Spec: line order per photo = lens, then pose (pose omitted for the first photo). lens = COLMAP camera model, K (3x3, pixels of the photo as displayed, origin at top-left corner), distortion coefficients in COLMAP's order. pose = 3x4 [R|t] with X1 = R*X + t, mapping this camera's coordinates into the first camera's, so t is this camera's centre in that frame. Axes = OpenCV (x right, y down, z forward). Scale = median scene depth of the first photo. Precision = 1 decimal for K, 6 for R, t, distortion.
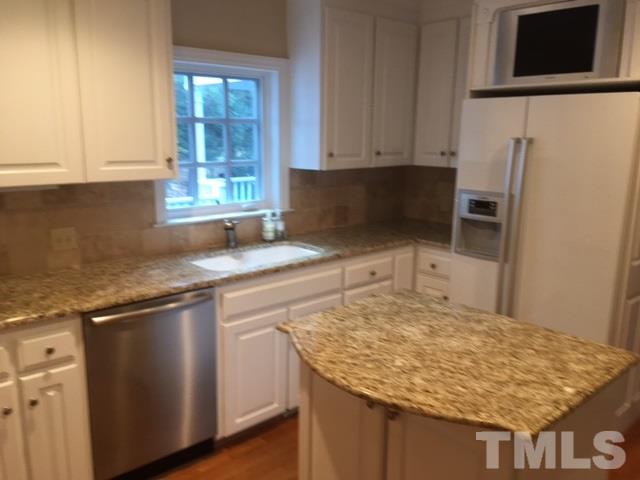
lens RADIAL K [[547.4, 0, 318.7], [0, 547.4, 240.8], [0, 0, 1]] dist [0.118651, -0.177591]
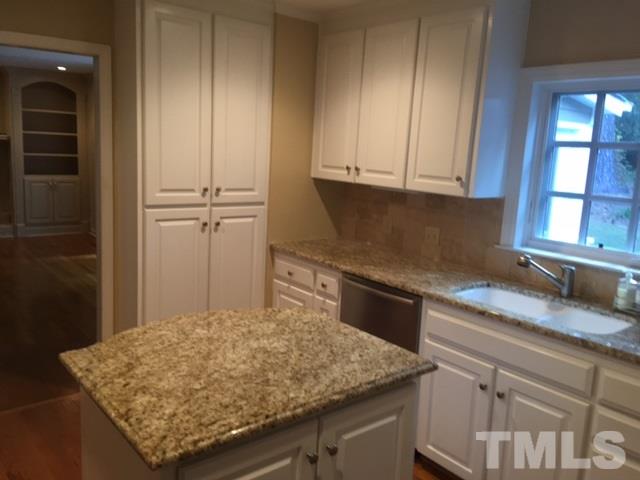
lens RADIAL K [[547.4, 0, 318.7], [0, 547.4, 240.8], [0, 0, 1]] dist [0.118651, -0.177591]
pose [[-0.056221, 0.162987, -0.985025, 1.104923], [-0.246184, 0.953861, 0.171882, -0.199992], [0.967591, 0.252161, -0.013503, 1.060484]]
